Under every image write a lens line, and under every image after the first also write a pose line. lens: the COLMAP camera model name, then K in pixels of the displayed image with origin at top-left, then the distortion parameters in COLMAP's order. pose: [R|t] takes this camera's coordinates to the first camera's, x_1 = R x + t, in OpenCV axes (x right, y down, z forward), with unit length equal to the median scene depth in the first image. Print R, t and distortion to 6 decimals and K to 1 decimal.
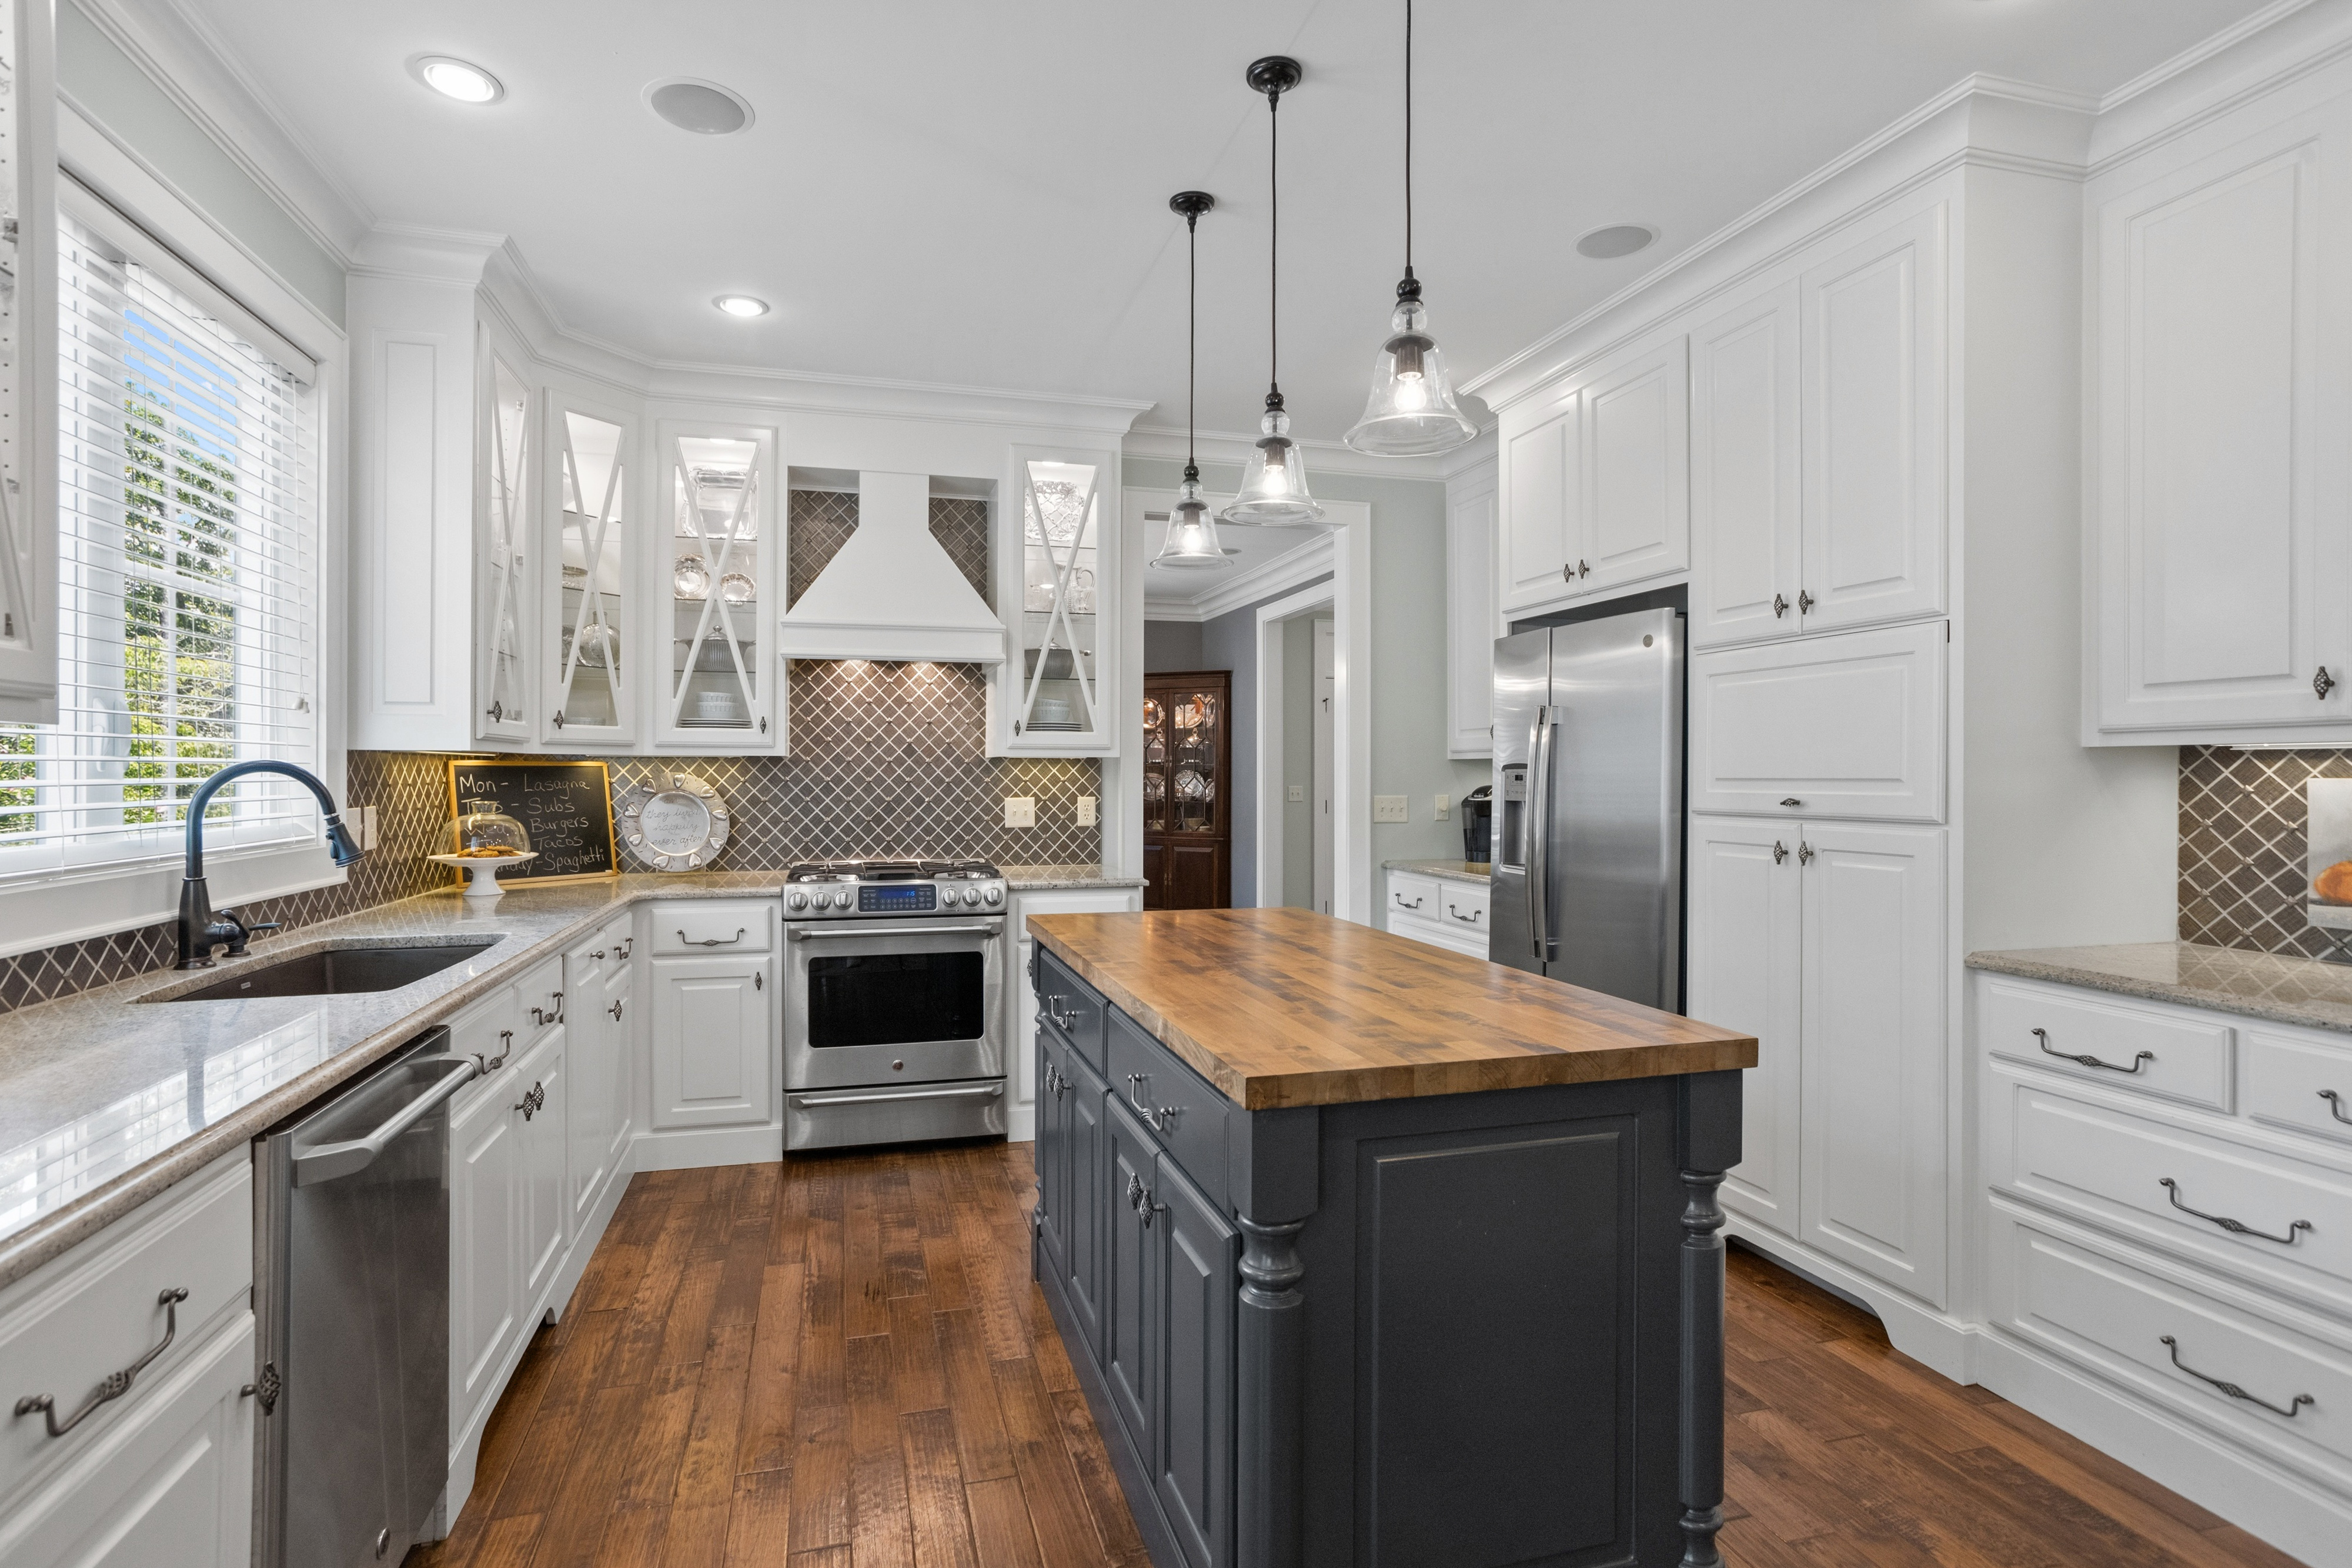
lens RADIAL K [[1165.4, 0, 1176.0], [0, 1165.4, 784.0], [0, 0, 1]] dist [-0.038418, 0.000544]
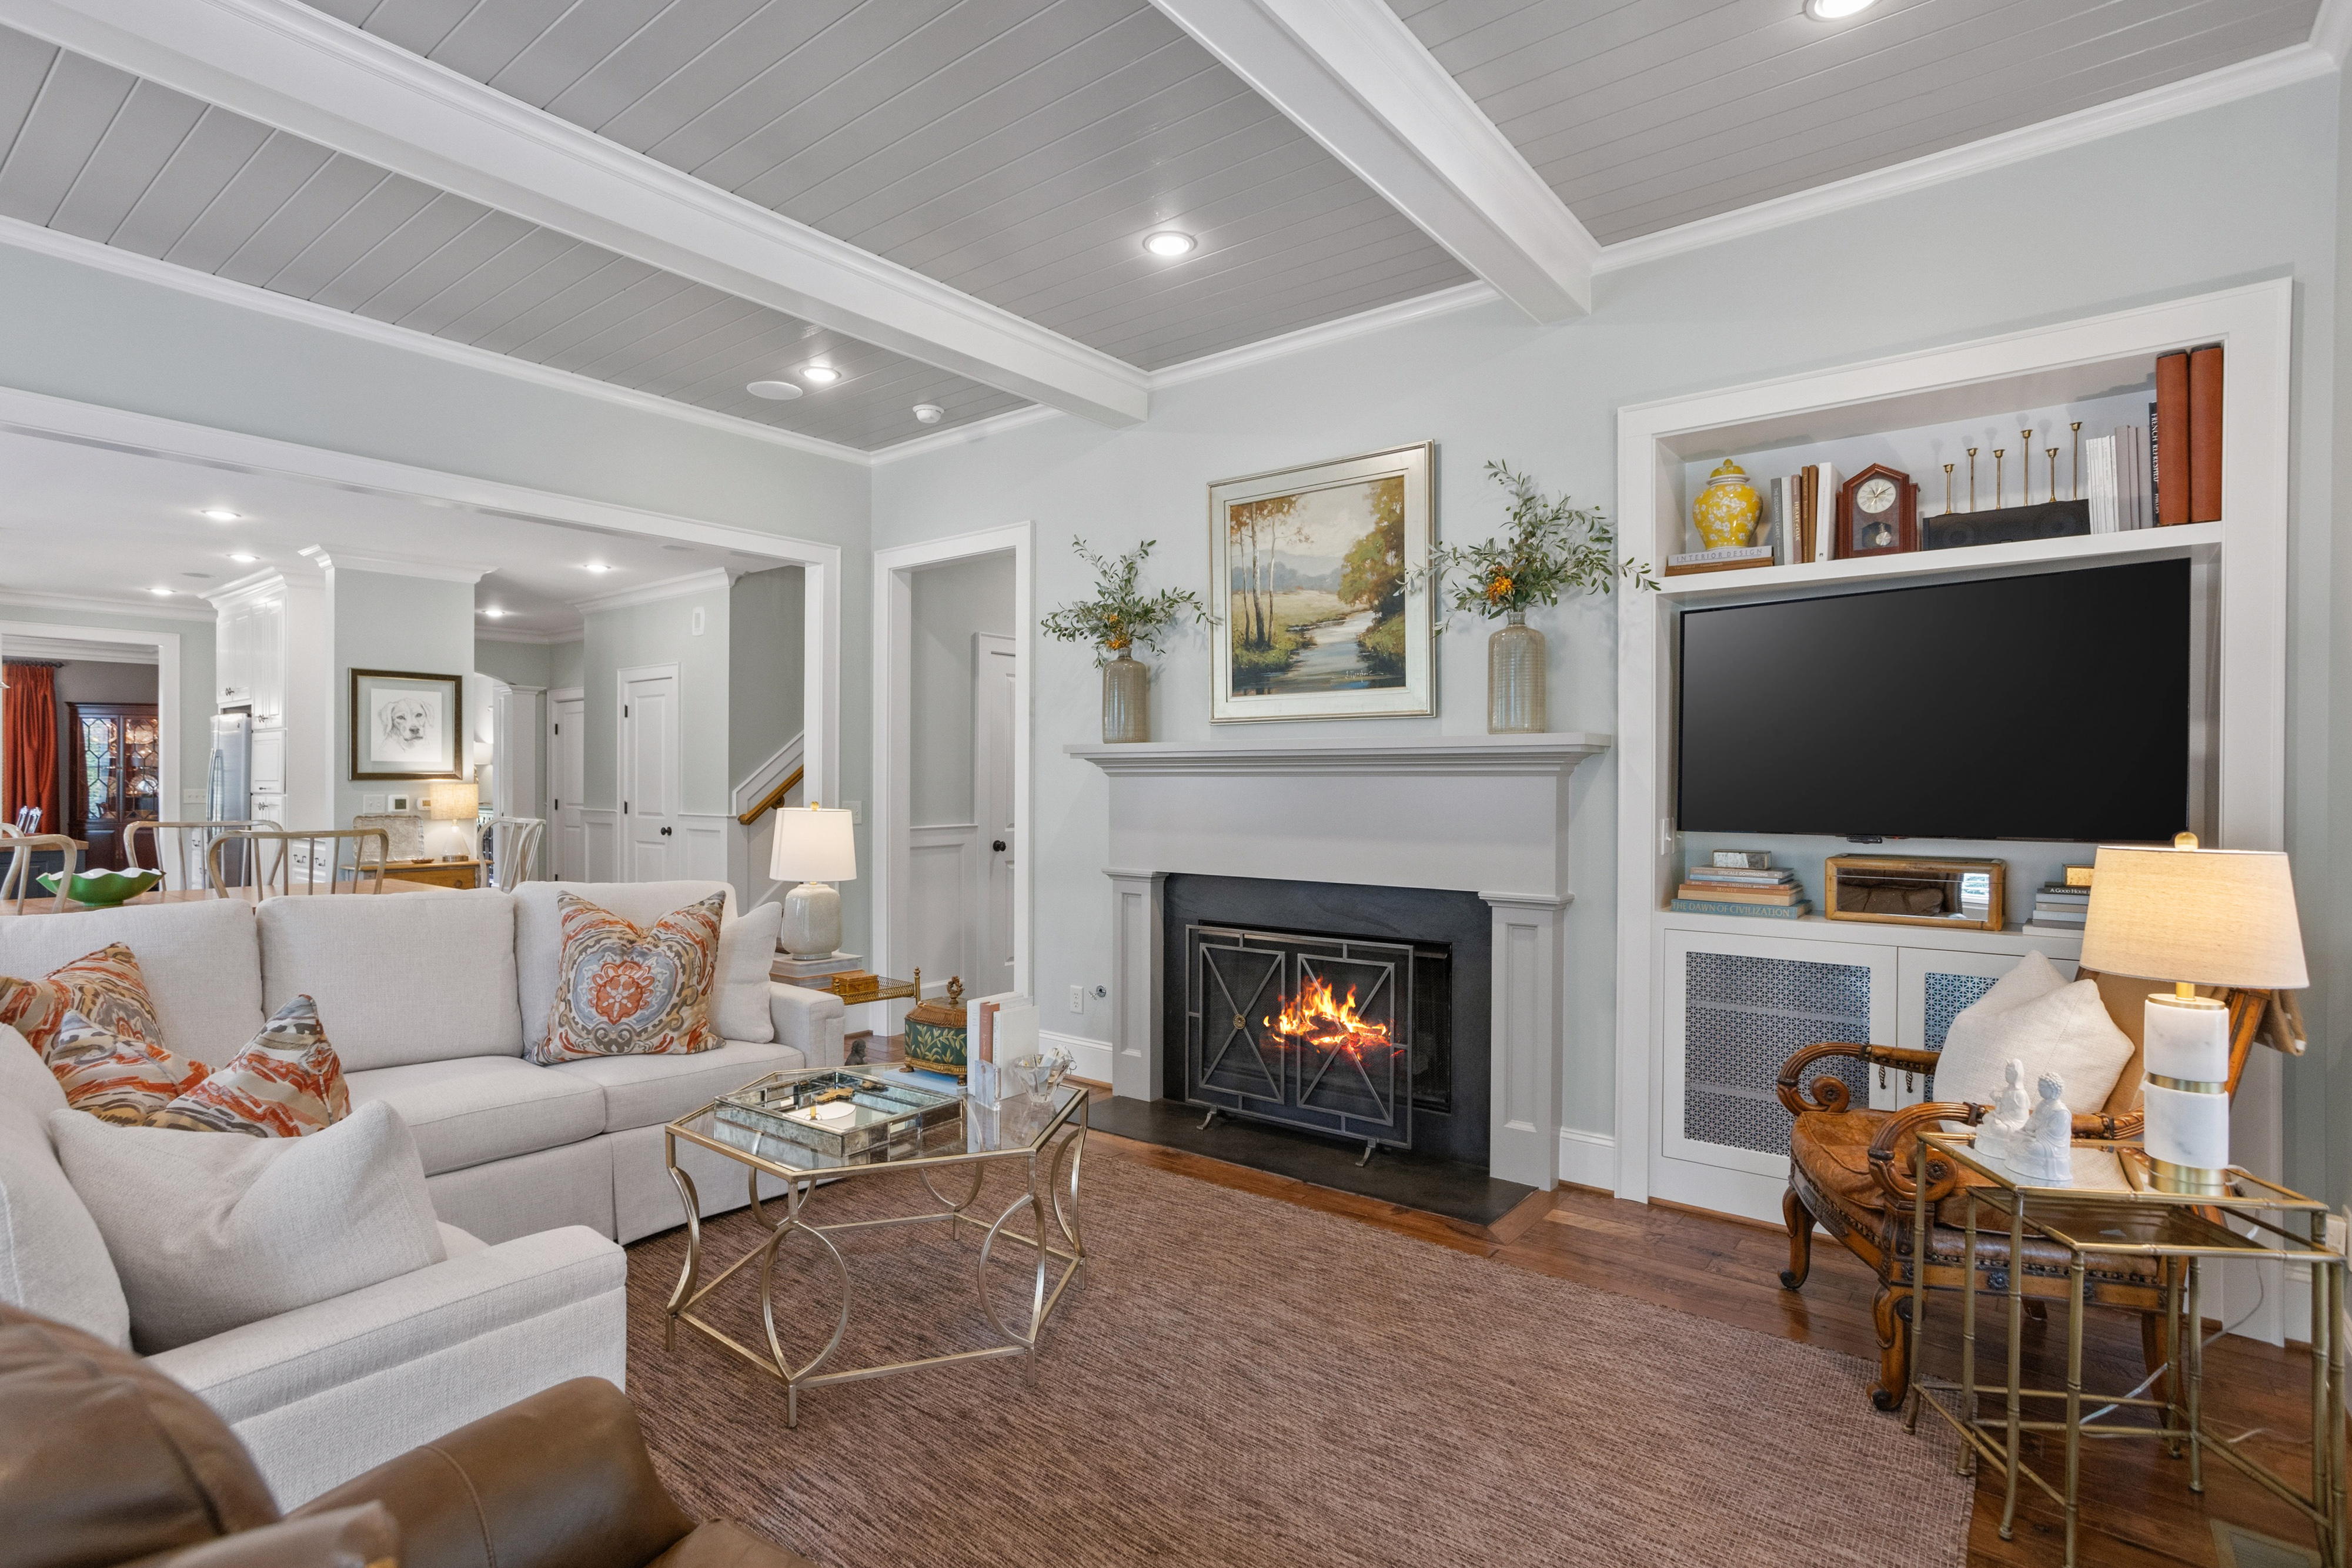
lens RADIAL K [[1153.5, 0, 1158.7], [0, 1153.5, 791.3], [0, 0, 1]] dist [-0.038660, 0.030267]
pose [[0.819078, -0.002409, 0.573677, 0.464680], [0.001589, 0.999997, 0.001930, 0.013904], [-0.573680, -0.000669, 0.819079, -1.631745]]
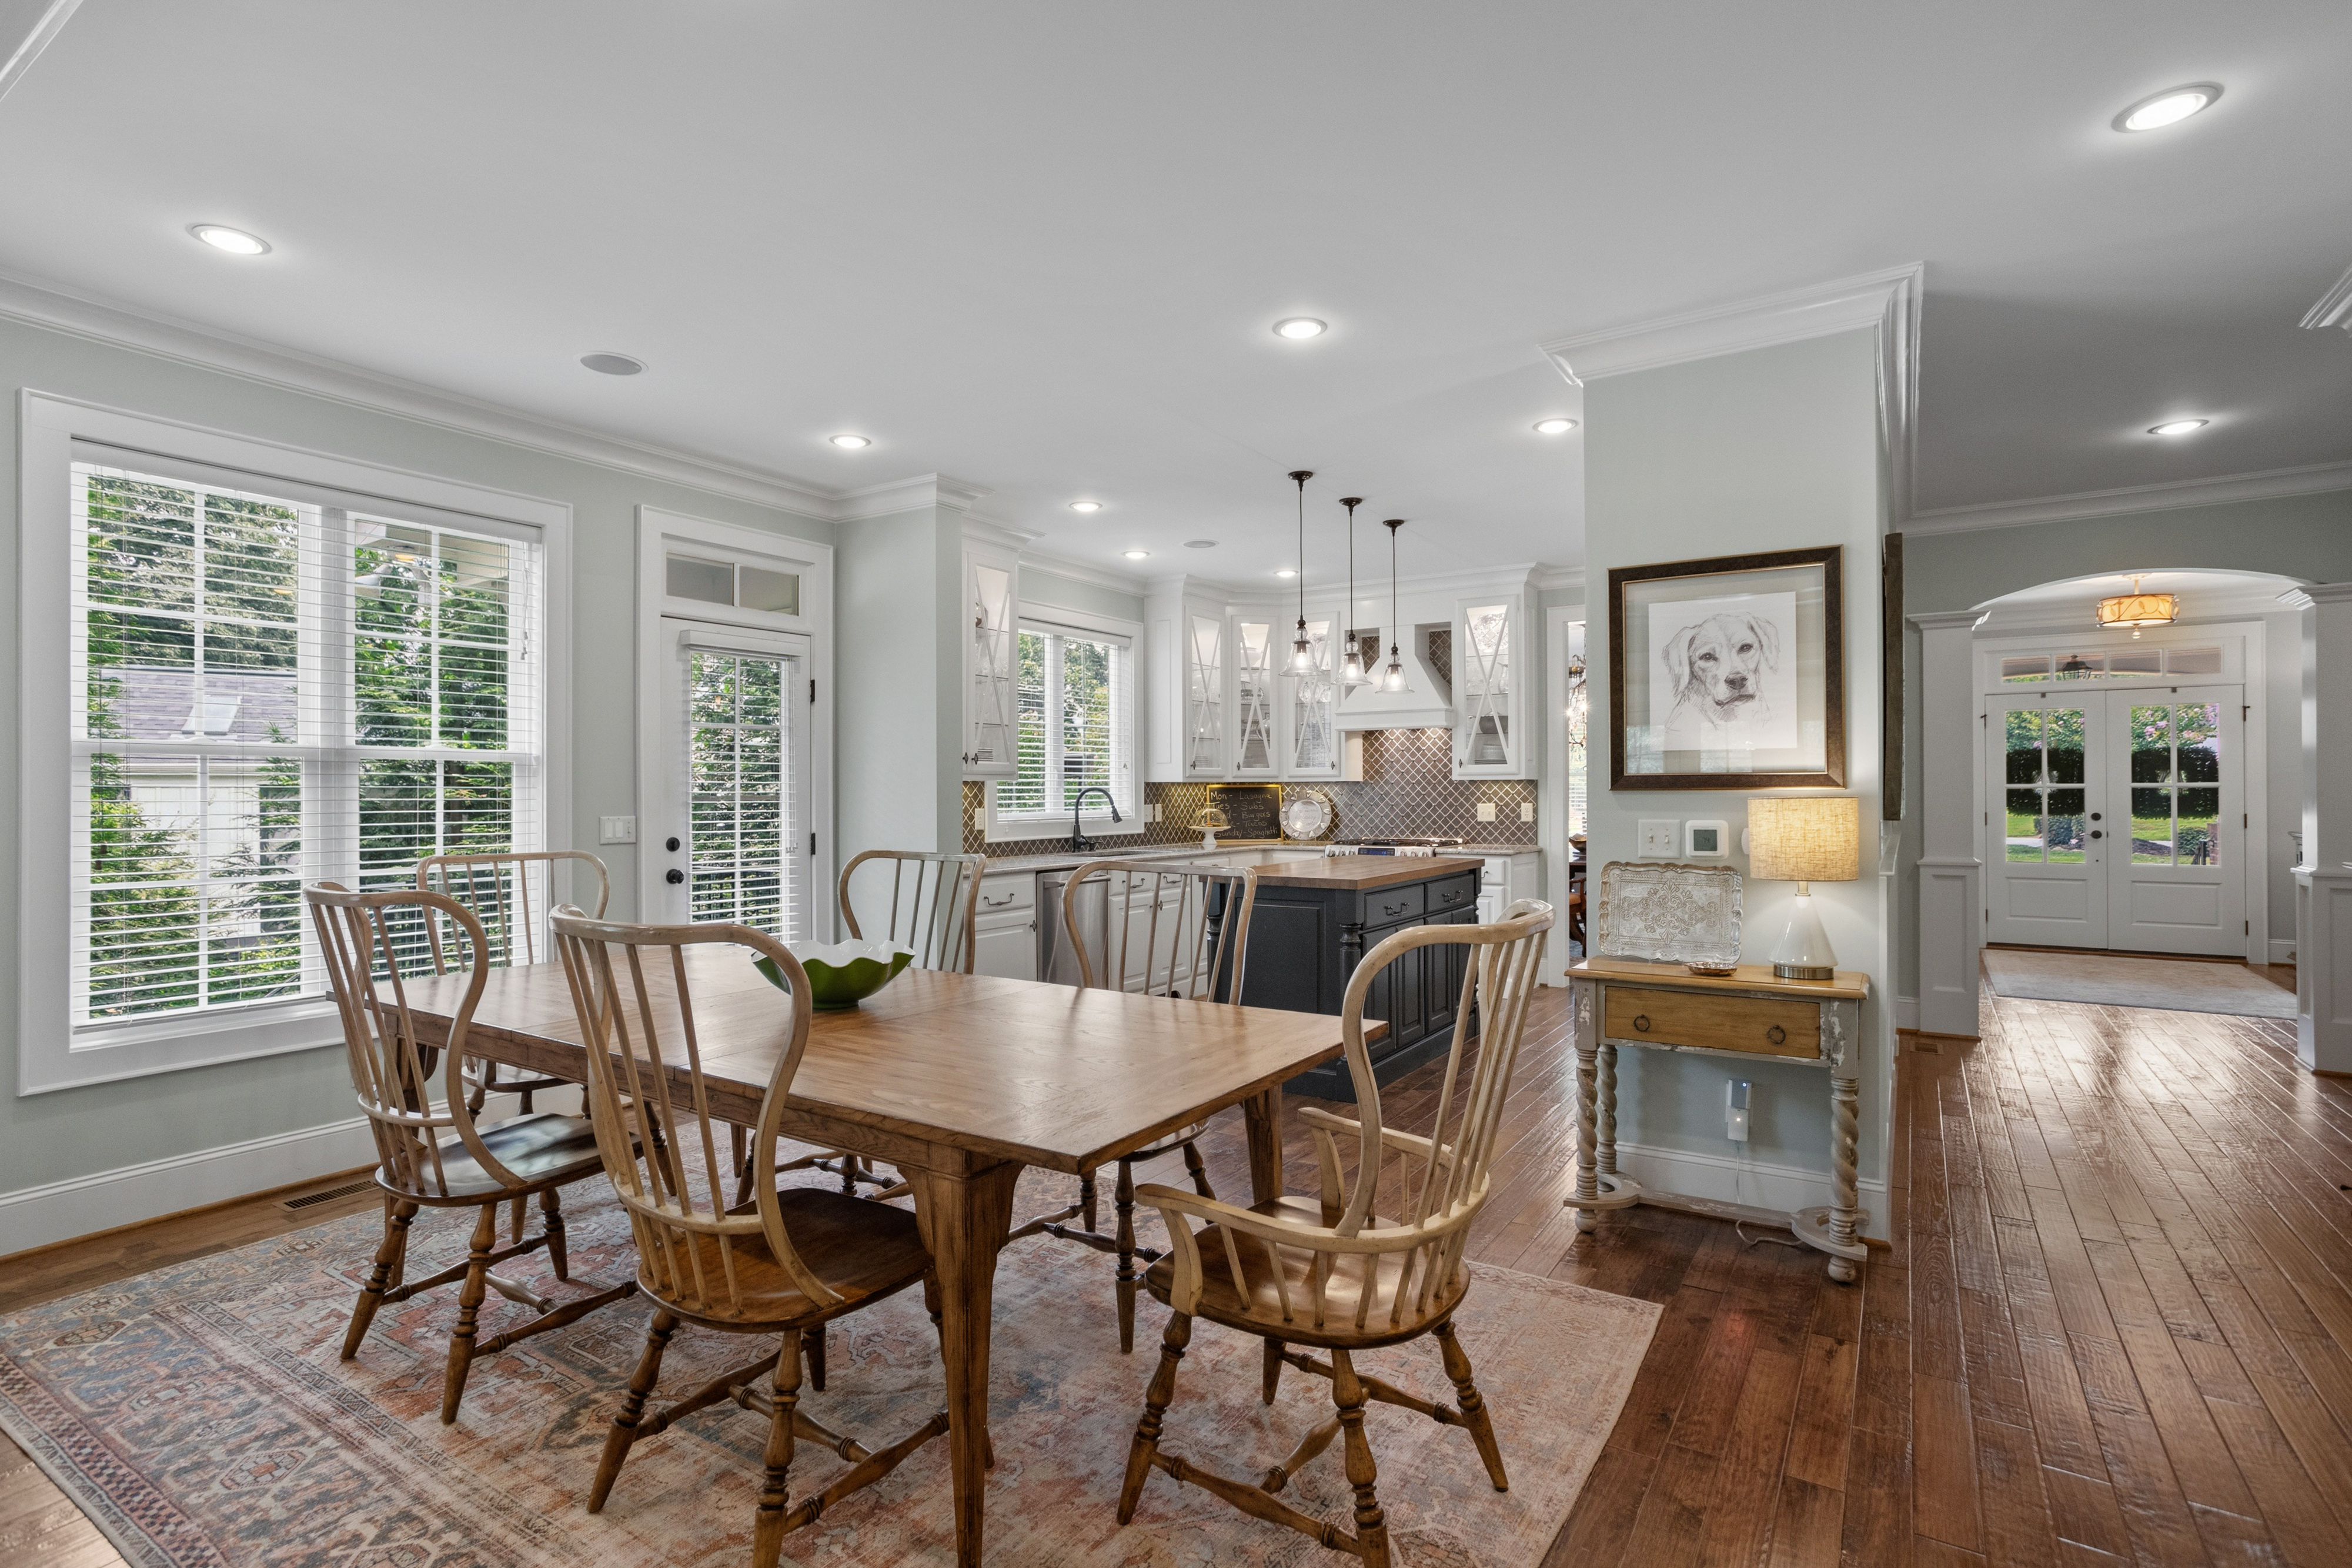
lens RADIAL K [[1153.5, 0, 1158.7], [0, 1153.5, 791.3], [0, 0, 1]] dist [-0.038660, 0.030267]
pose [[0.649720, -0.004969, -0.760158, 0.858469], [-0.000735, 0.999974, -0.007164, 0.006306], [0.760173, 0.005213, 0.649699, -0.456206]]
